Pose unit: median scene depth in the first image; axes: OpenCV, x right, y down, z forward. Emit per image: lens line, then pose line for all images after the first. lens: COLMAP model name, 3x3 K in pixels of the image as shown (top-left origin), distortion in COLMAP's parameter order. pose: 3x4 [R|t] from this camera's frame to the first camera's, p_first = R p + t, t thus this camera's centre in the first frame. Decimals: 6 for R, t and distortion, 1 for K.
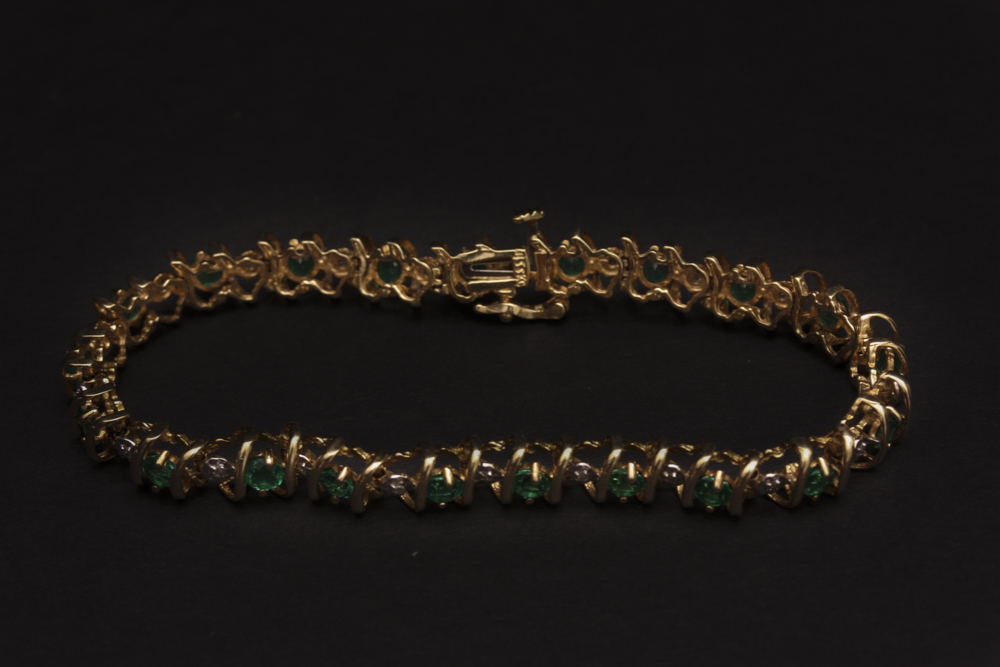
lens RADIAL K [[4587.8, 0, 499.9], [0, 4587.8, 333.8], [0, 0, 1]] dist [-0.344842, 0.000000]
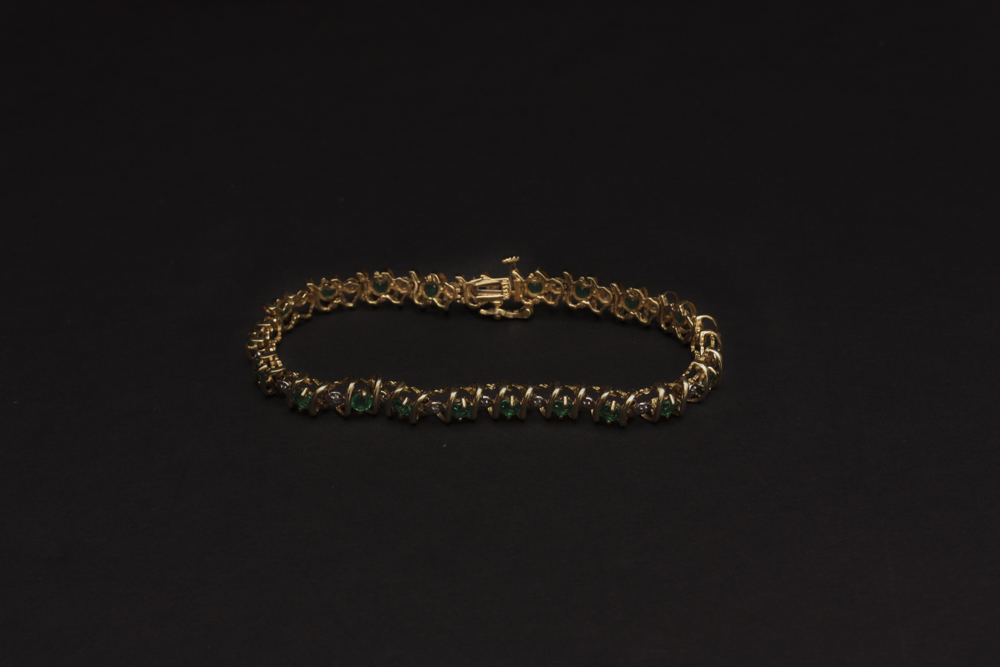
lens RADIAL K [[4587.8, 0, 499.7], [0, 4587.8, 332.9], [0, 0, 1]] dist [-0.344842, 0.000000]
pose [[0.999955, 0.008616, -0.003988, 0.009730], [-0.008662, 0.999896, -0.011541, 0.023871], [0.003888, 0.011575, 0.999925, -0.792559]]
